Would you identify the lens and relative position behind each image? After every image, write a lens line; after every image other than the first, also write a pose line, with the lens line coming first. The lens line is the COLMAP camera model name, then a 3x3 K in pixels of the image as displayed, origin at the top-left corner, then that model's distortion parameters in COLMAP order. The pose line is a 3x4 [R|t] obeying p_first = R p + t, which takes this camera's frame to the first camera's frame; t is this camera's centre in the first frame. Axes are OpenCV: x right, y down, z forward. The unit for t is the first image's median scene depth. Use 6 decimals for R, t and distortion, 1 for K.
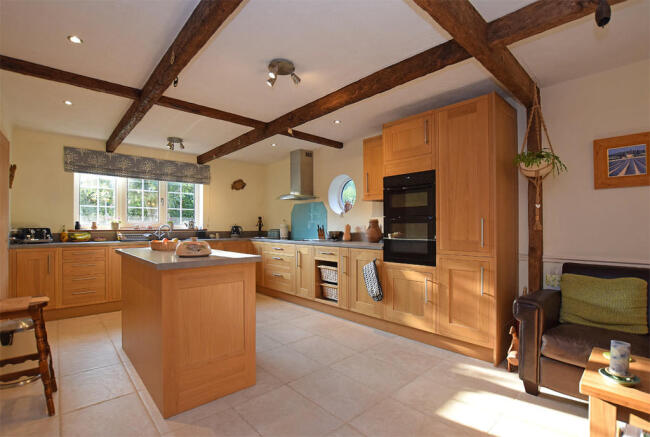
lens RADIAL K [[299.0, 0, 326.2], [0, 299.0, 226.5], [0, 0, 1]] dist [-0.032470, -0.000149]
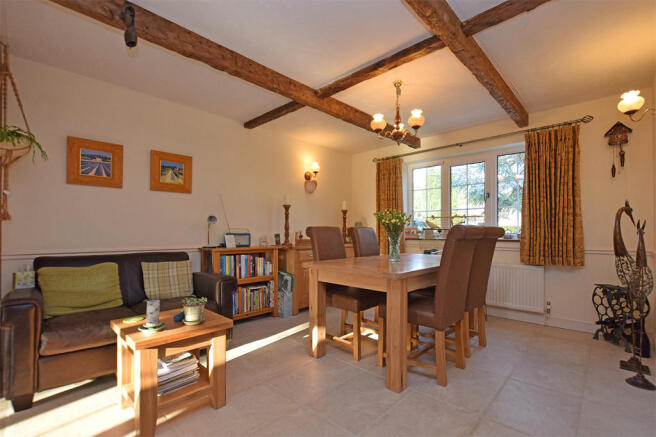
lens RADIAL K [[300.6, 0, 325.8], [0, 300.6, 233.2], [0, 0, 1]] dist [0.000348, -0.000043]
pose [[-0.049948, -0.002322, 0.998749, -0.223192], [-0.005383, 0.999983, 0.002055, 0.048093], [-0.998737, -0.005273, -0.049960, 0.155542]]
